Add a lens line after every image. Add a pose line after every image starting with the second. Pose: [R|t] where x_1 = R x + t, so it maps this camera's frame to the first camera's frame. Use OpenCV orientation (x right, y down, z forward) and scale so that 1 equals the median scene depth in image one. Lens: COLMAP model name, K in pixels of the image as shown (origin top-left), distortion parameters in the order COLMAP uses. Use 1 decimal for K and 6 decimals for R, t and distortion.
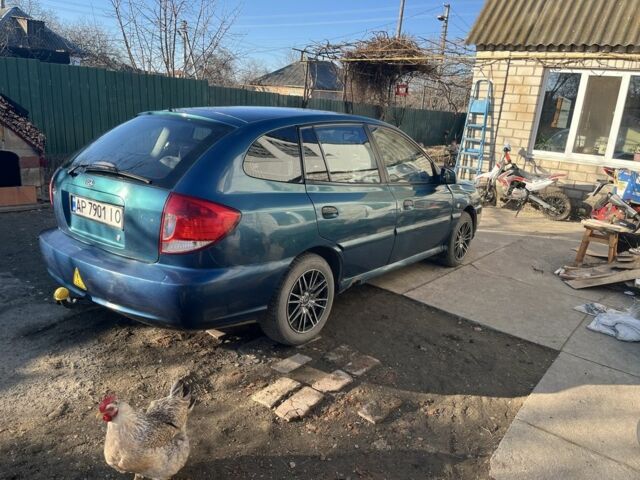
lens RADIAL K [[493.9, 0, 320.0], [0, 493.9, 240.0], [0, 0, 1]] dist [0.051413, -0.106998]
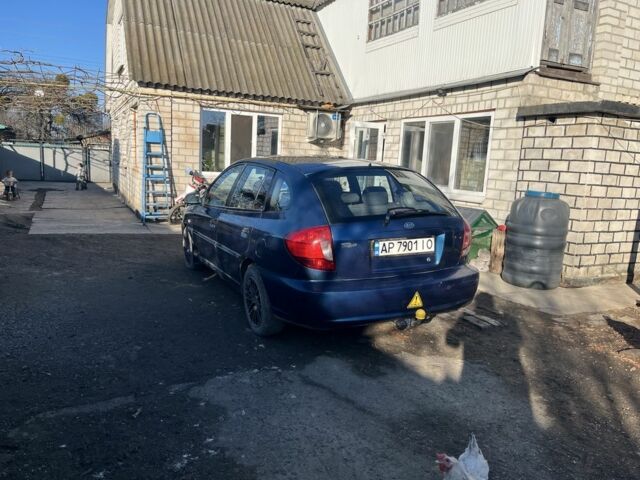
lens RADIAL K [[493.9, 0, 320.0], [0, 493.9, 240.0], [0, 0, 1]] dist [0.051413, -0.106998]
pose [[0.412008, -0.198791, 0.889231, -0.601460], [0.218329, 0.969020, 0.115469, -0.097397], [-0.884637, 0.146571, 0.442645, 0.223427]]
